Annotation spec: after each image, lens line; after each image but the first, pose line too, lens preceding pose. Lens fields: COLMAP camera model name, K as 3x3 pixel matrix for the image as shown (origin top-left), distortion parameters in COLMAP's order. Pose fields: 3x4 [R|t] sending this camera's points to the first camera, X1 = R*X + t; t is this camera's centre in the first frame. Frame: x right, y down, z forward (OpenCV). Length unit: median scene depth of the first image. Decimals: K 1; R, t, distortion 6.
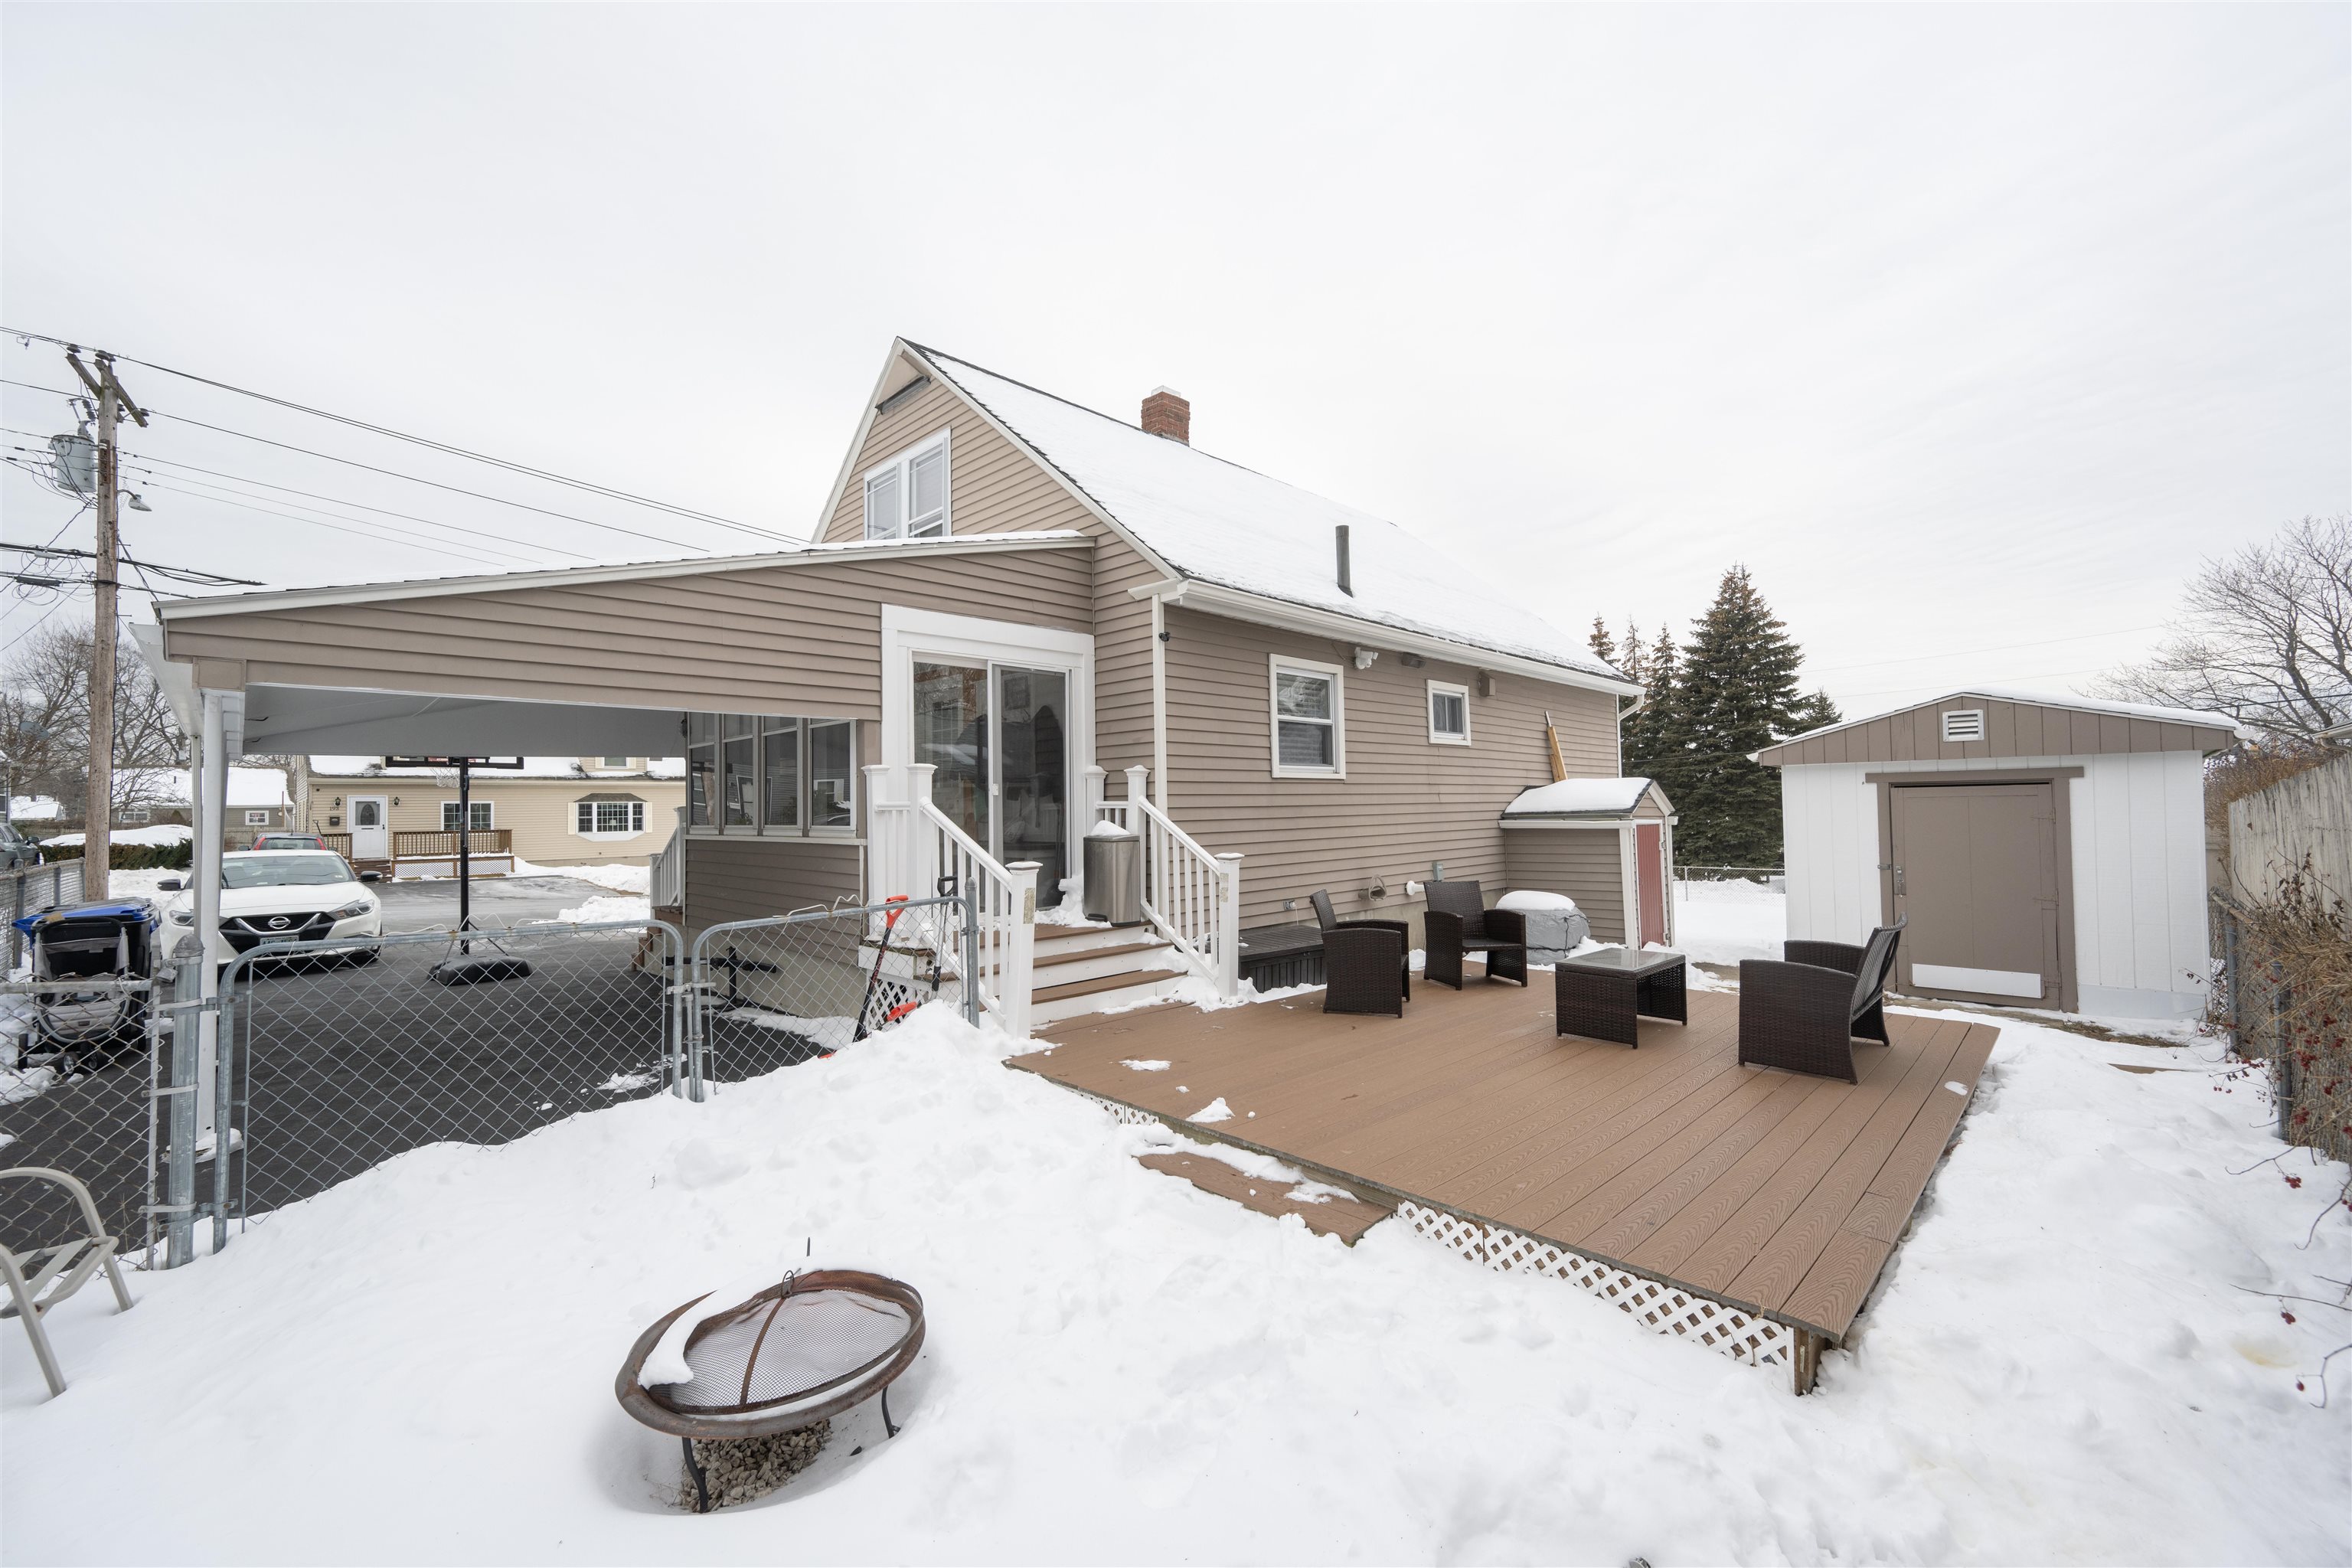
lens RADIAL K [[920.8, 0, 1180.9], [0, 920.8, 788.1], [0, 0, 1]] dist [-0.000901, -0.000322]
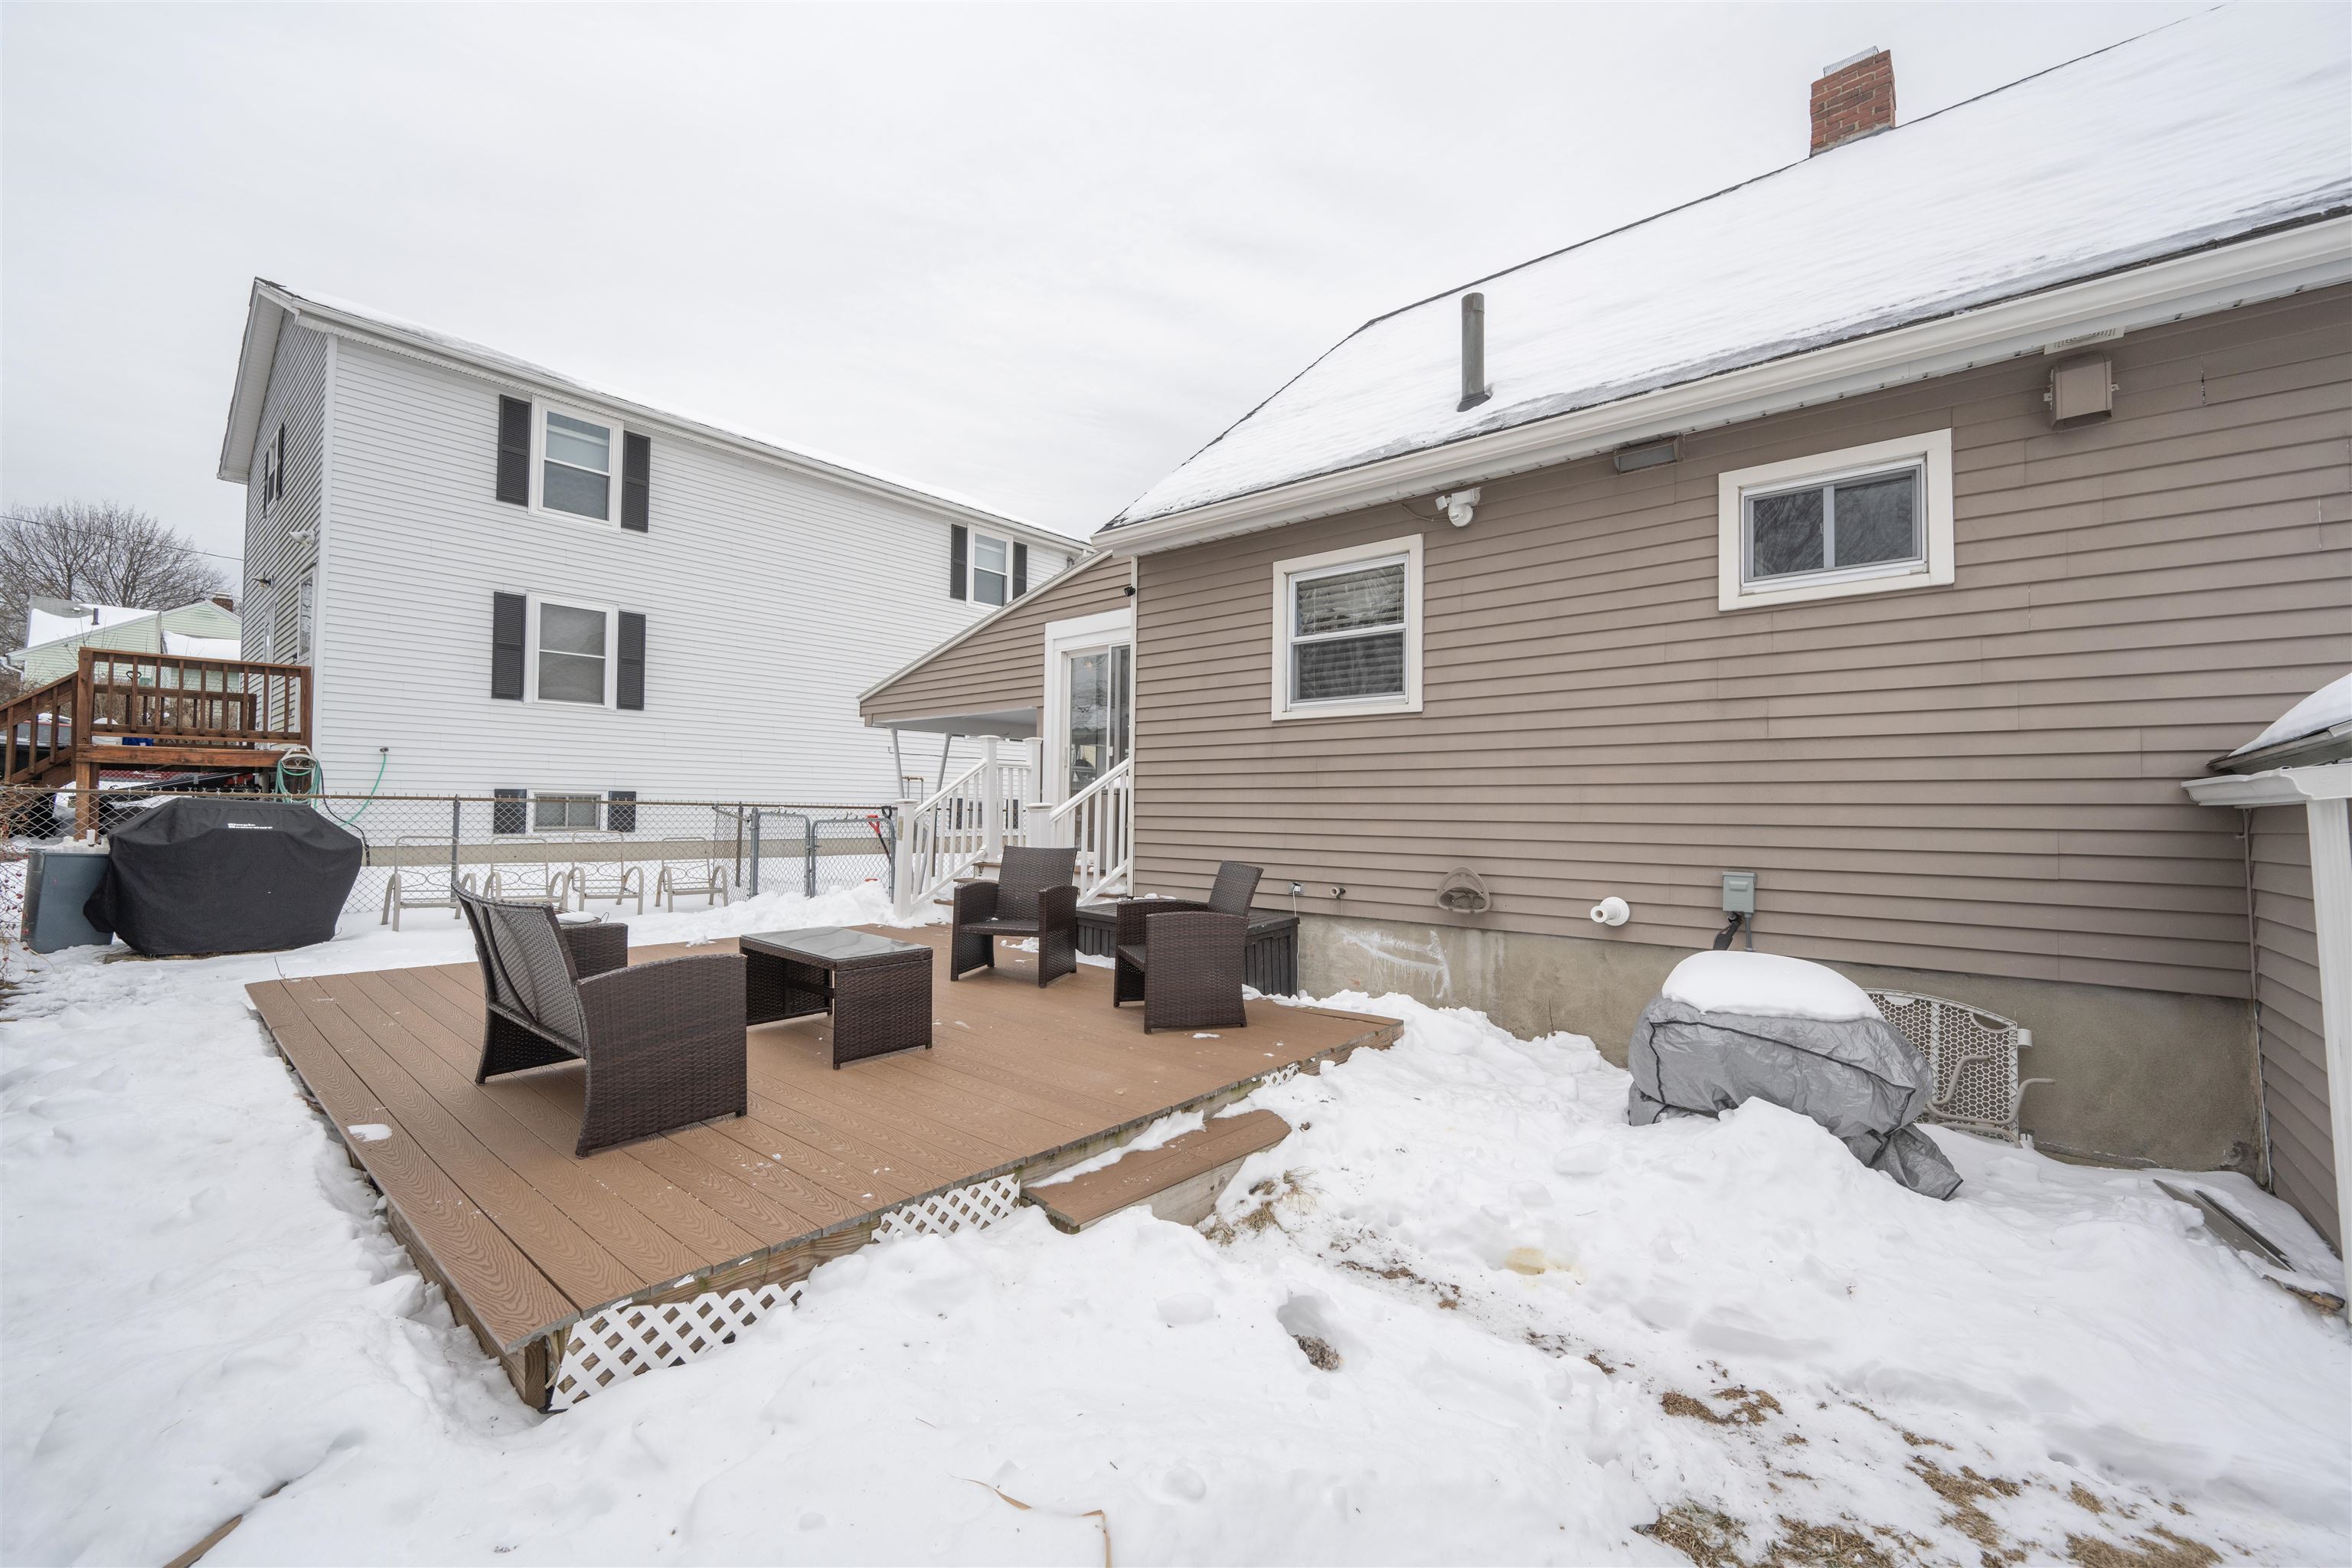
lens RADIAL K [[920.8, 0, 1180.9], [0, 920.8, 788.1], [0, 0, 1]] dist [-0.000901, -0.000322]
pose [[0.092423, -0.005362, -0.995705, 0.797353], [0.012780, 0.999910, -0.004198, 0.043819], [0.995638, -0.012338, 0.092483, 0.777876]]
